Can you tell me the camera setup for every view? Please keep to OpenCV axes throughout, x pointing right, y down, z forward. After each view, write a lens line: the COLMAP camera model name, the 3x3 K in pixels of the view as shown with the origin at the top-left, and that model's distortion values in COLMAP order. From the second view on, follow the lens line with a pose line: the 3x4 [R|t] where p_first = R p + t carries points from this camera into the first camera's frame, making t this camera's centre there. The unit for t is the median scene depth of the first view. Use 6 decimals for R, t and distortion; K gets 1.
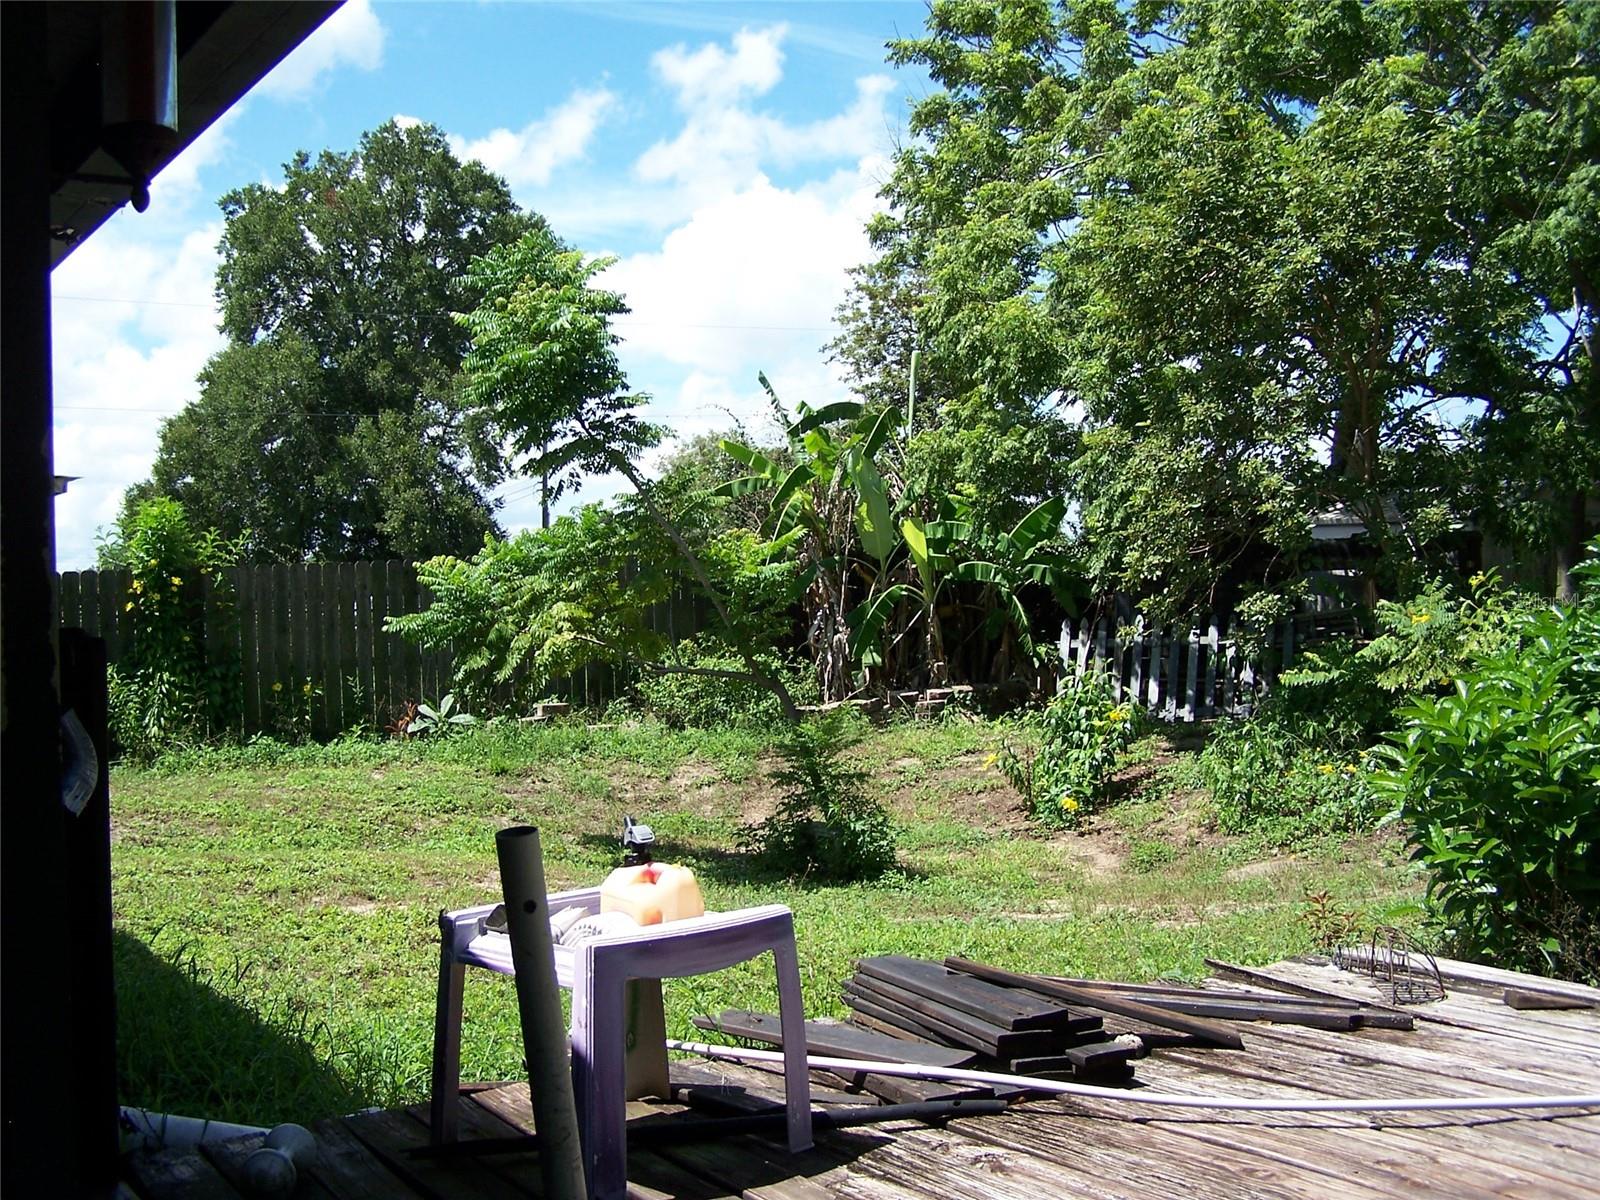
lens RADIAL K [[1840.1, 0, 801.1], [0, 1840.1, 609.0], [0, 0, 1]] dist [-0.192740, 0.438660]
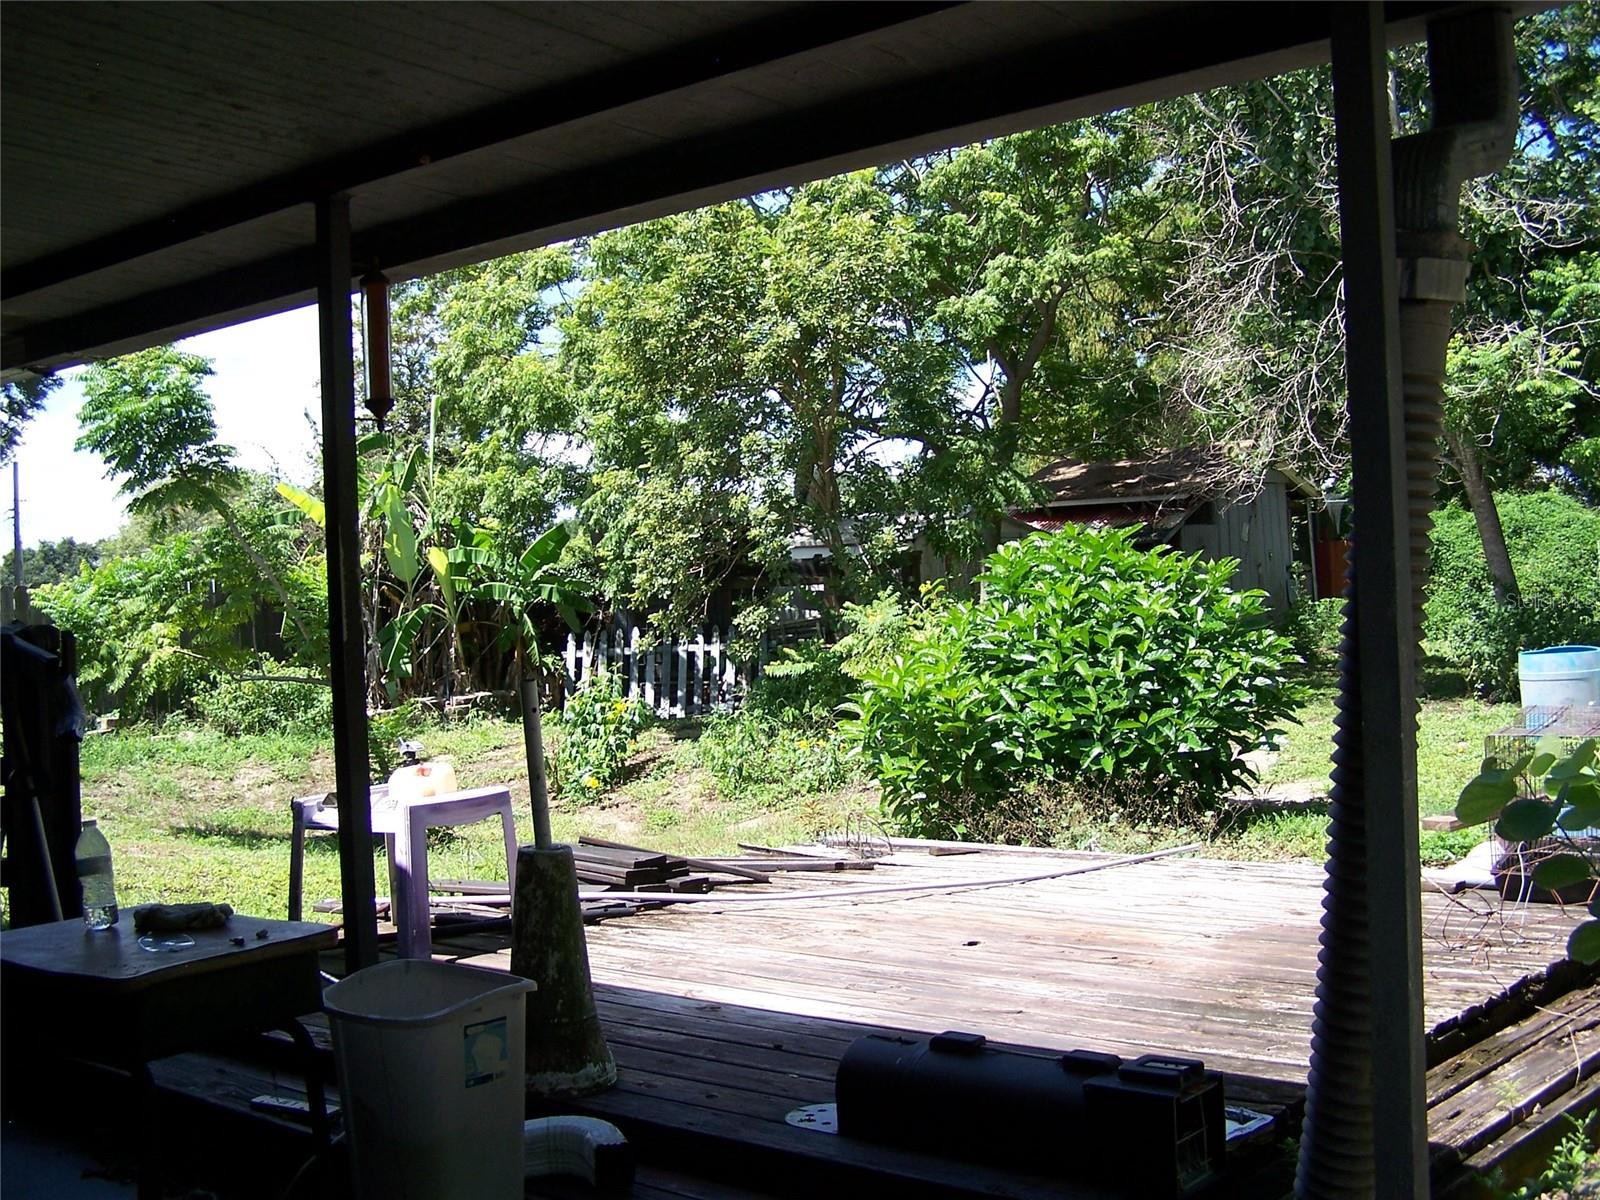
lens RADIAL K [[1840.1, 0, 801.1], [0, 1840.1, 609.0], [0, 0, 1]] dist [-0.192740, 0.438660]
pose [[0.957754, -0.016955, 0.287088, -0.060810], [0.020599, 0.999741, -0.009678, 0.006667], [-0.286849, 0.015183, 0.957855, -0.177740]]
